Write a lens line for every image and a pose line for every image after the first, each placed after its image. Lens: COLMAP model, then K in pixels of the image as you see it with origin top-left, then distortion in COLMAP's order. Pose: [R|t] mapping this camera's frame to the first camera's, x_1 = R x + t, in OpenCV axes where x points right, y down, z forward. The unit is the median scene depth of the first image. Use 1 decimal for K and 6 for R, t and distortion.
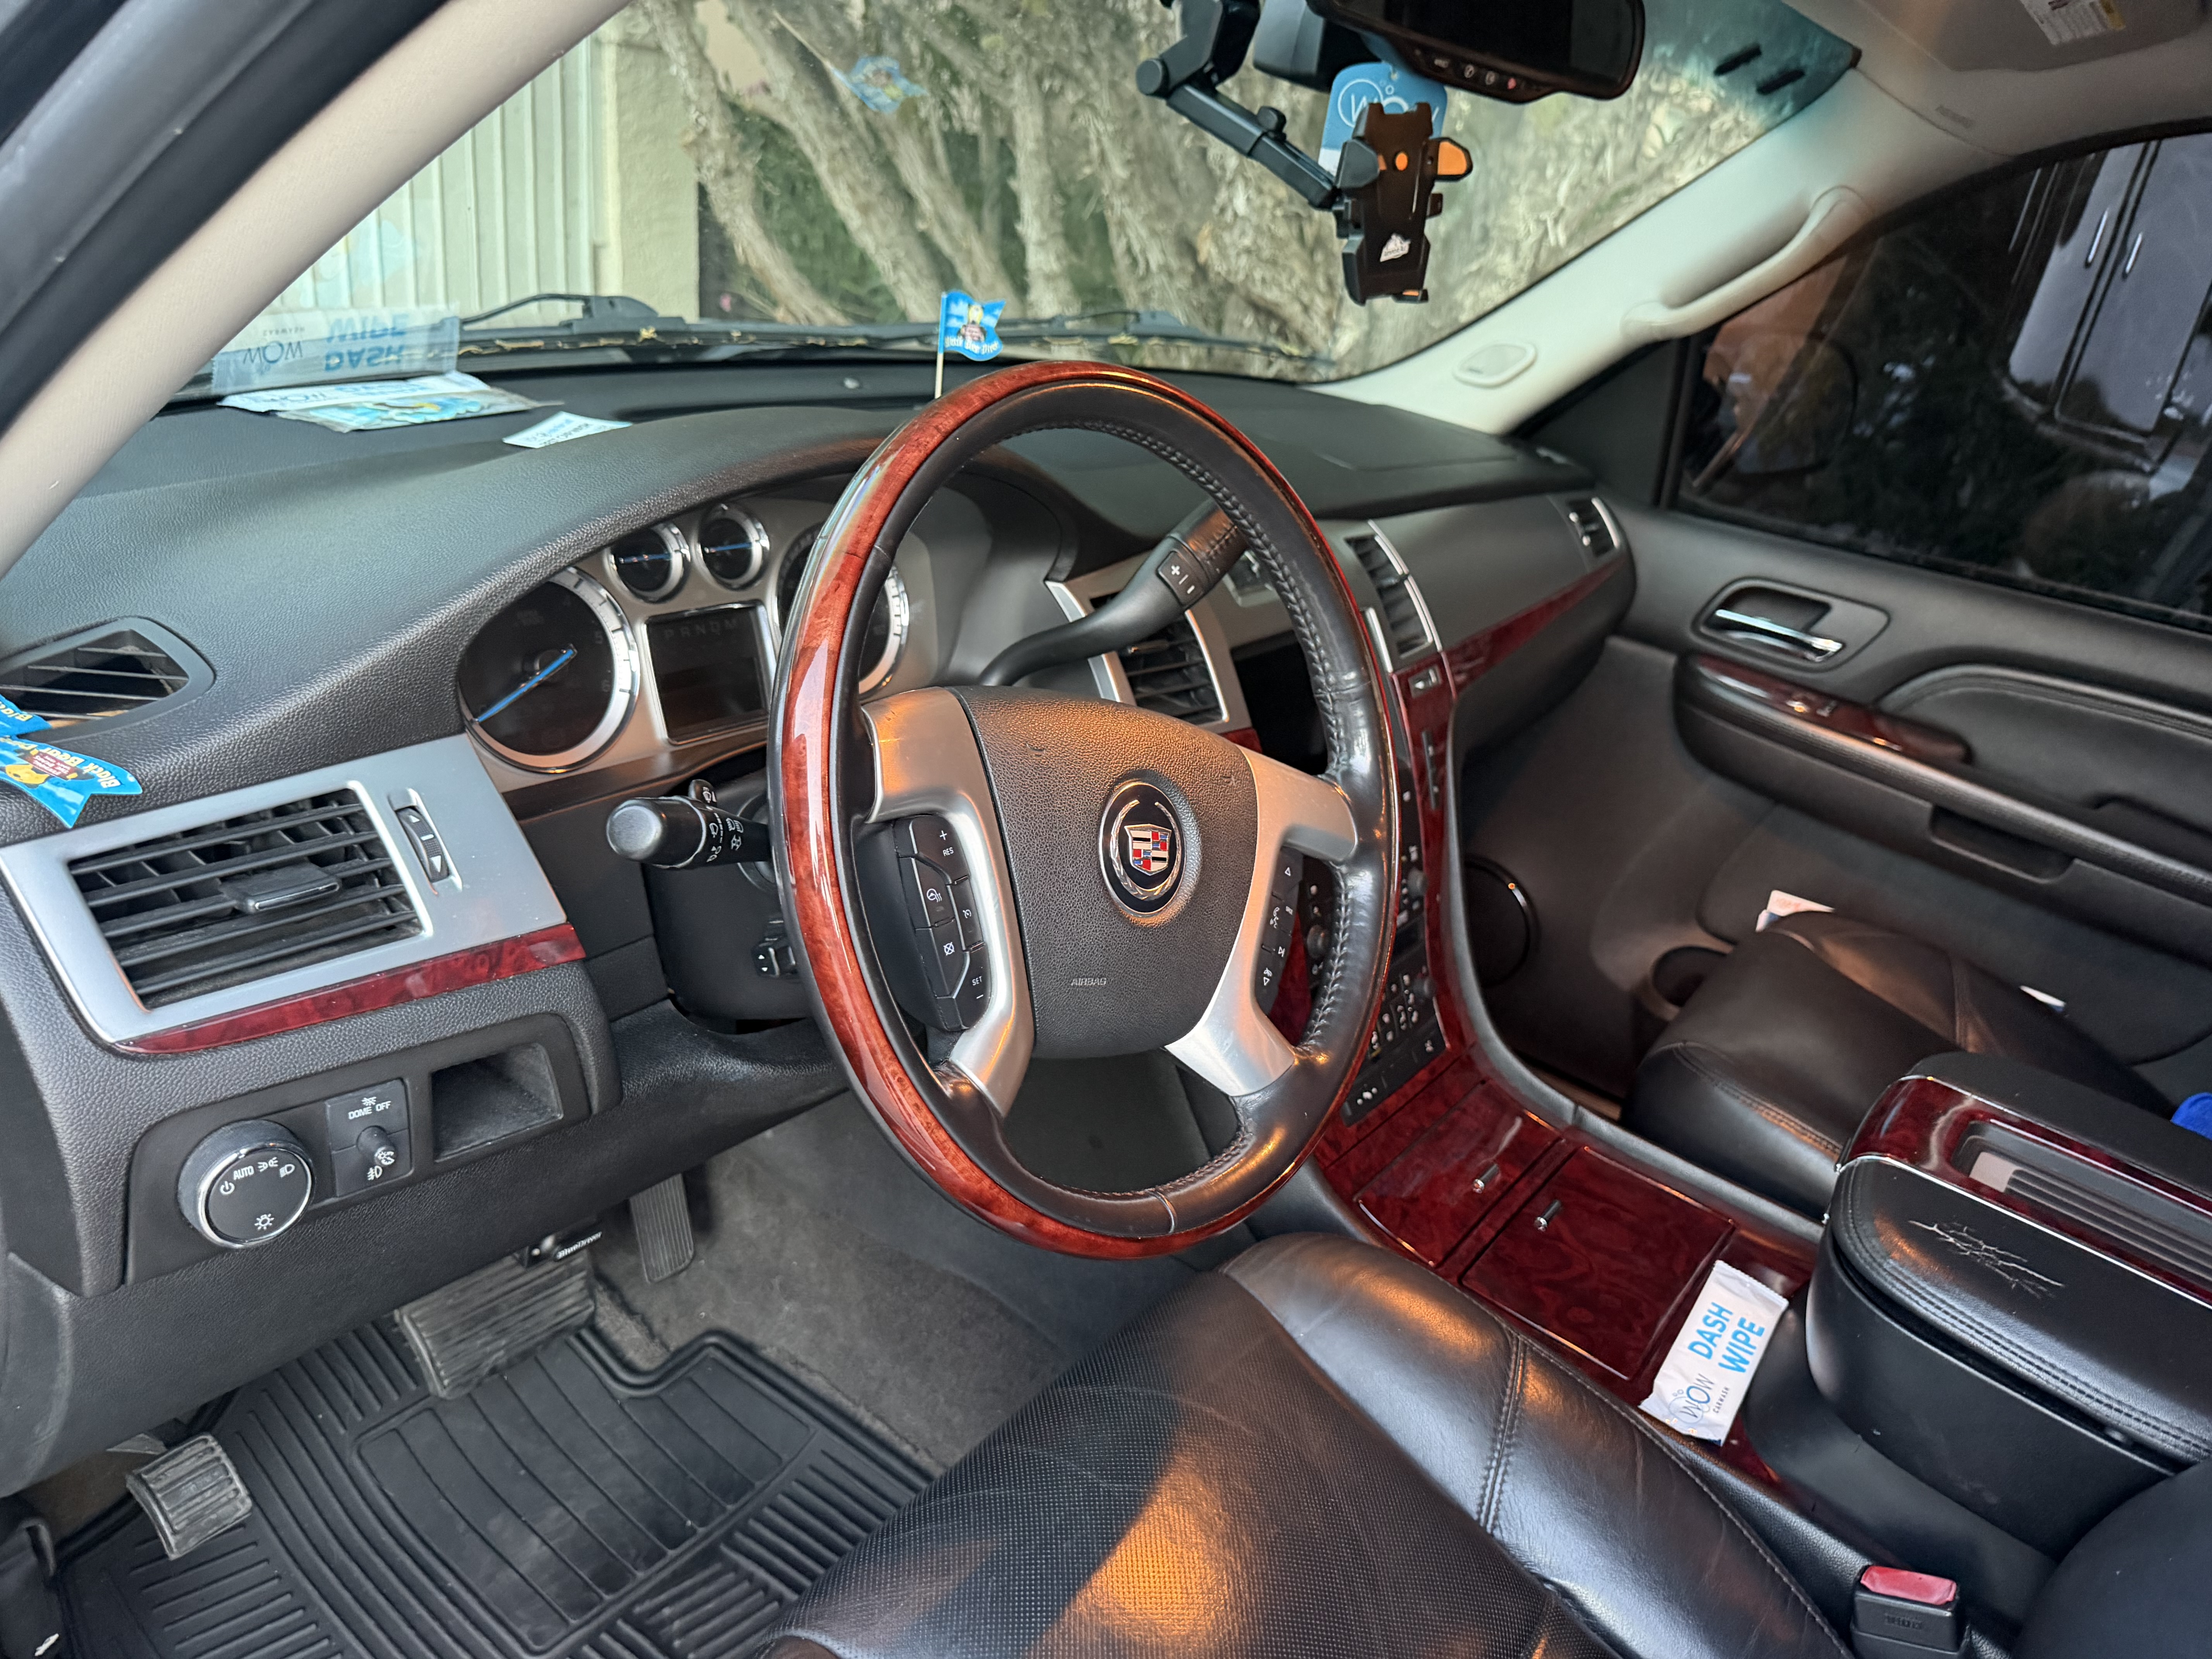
lens RADIAL K [[1612.9, 0, 1106.0], [0, 1612.9, 829.5], [0, 0, 1]] dist [0.038377, -0.083362]
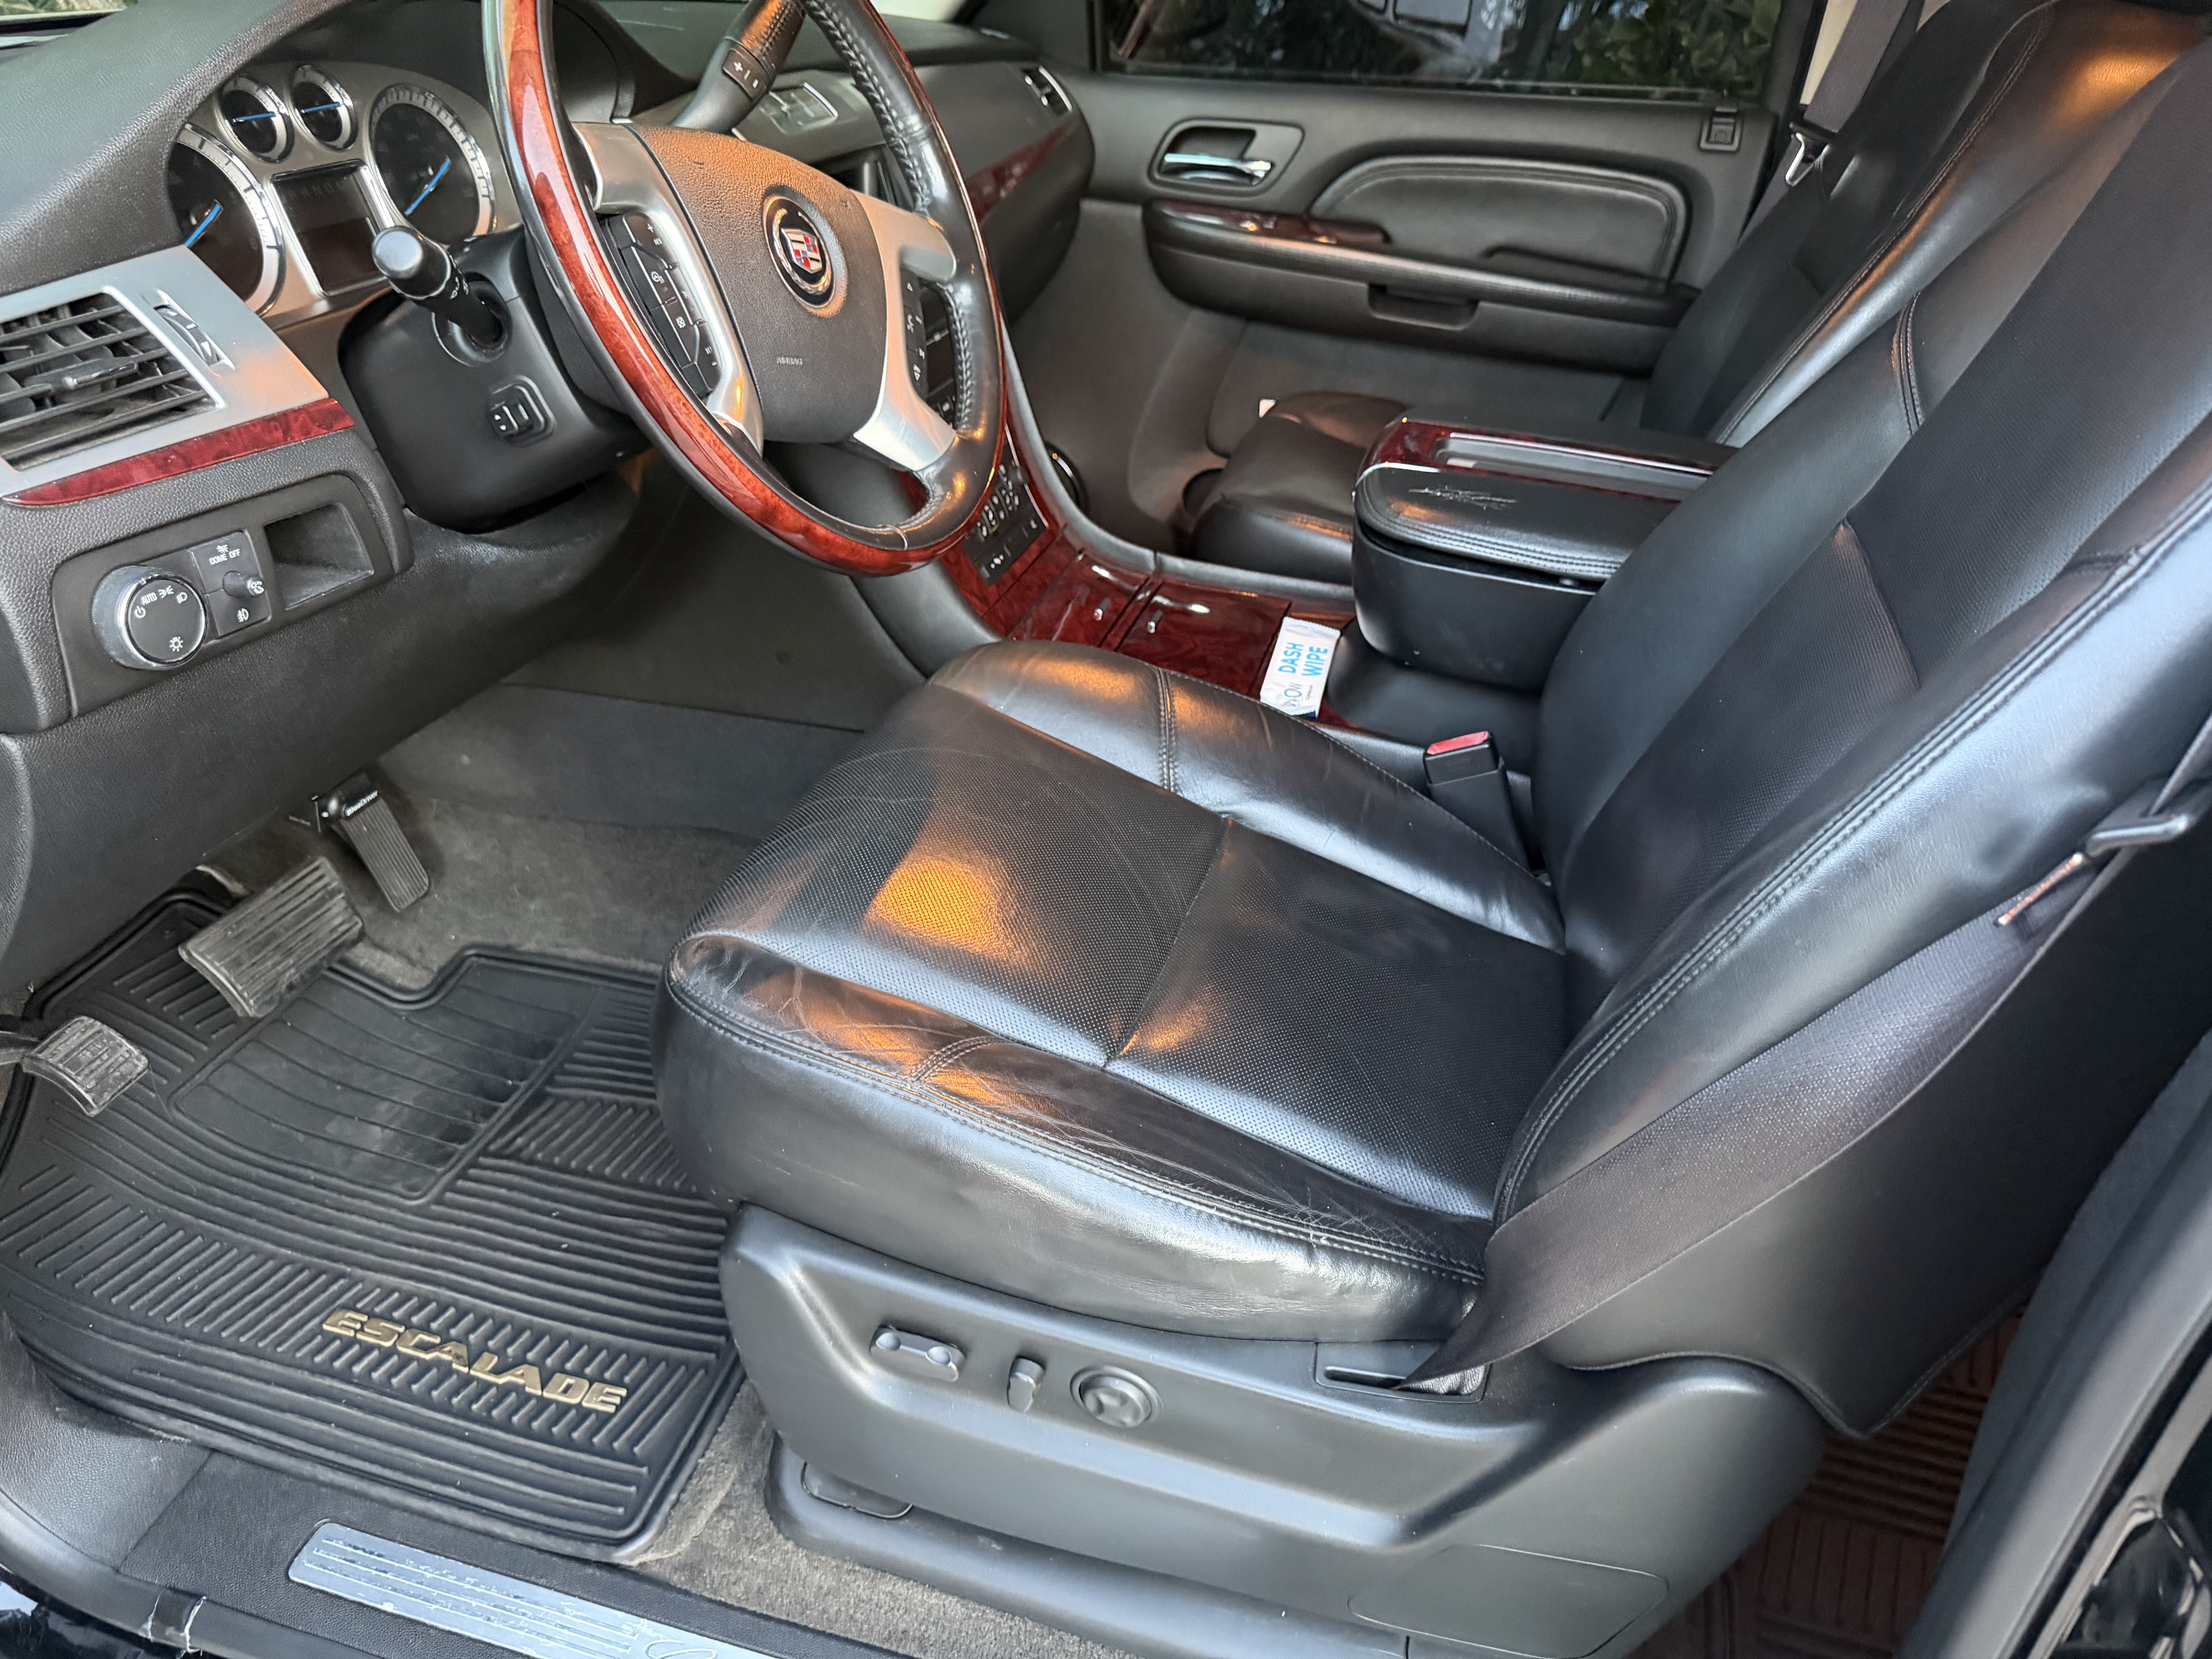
lens RADIAL K [[1577.9, 0, 1106.0], [0, 1577.9, 829.5], [0, 0, 1]] dist [0.039511, -0.065920]
pose [[0.929705, -0.268641, 0.251953, -0.139039], [0.224301, 0.955579, 0.191203, 0.193264], [-0.292126, -0.121249, 0.948663, -0.199942]]
